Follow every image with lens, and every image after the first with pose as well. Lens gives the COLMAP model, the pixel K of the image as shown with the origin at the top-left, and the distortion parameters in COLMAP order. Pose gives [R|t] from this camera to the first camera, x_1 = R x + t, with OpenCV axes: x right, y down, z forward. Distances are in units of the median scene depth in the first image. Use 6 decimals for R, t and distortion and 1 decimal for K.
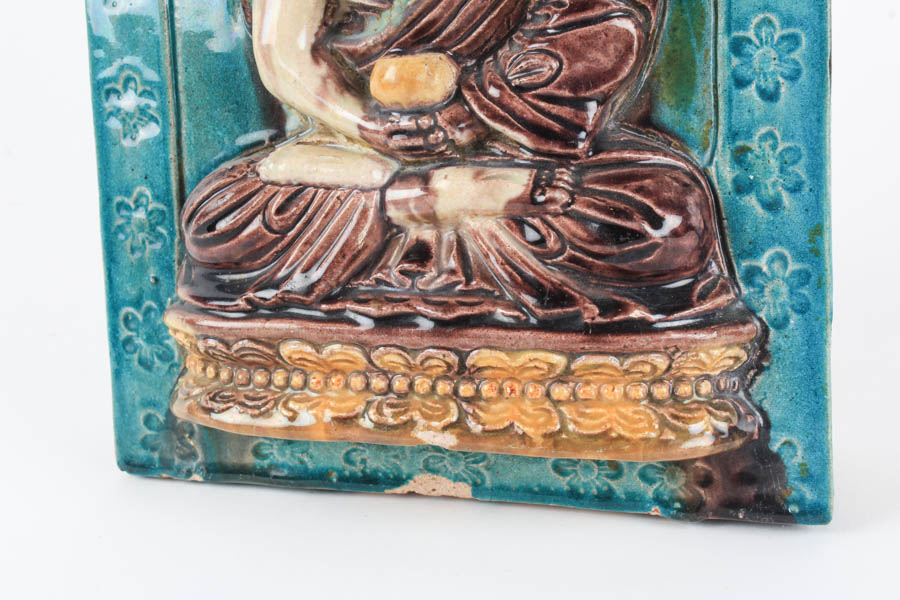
lens RADIAL K [[1522.4, 0, 450.0], [0, 1522.4, 300.0], [0, 0, 1]] dist [-0.008421, -0.027887]
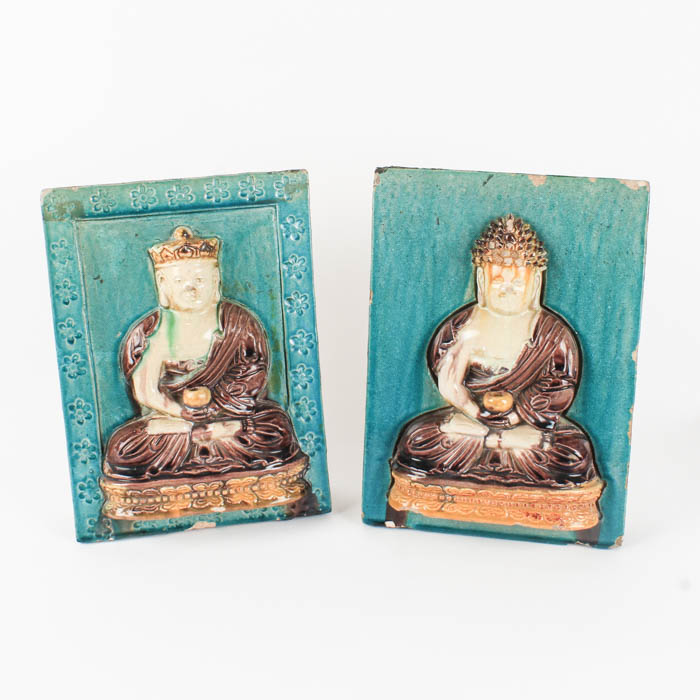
lens RADIAL K [[1141.2, 0, 361.3], [0, 1141.2, 268.1], [0, 0, 1]] dist [-0.169921, 0.087831]
pose [[0.854813, -0.091656, 0.510779, -0.887574], [0.120584, 0.992420, -0.023719, -0.306561], [-0.504733, 0.081868, 0.859385, -1.159885]]
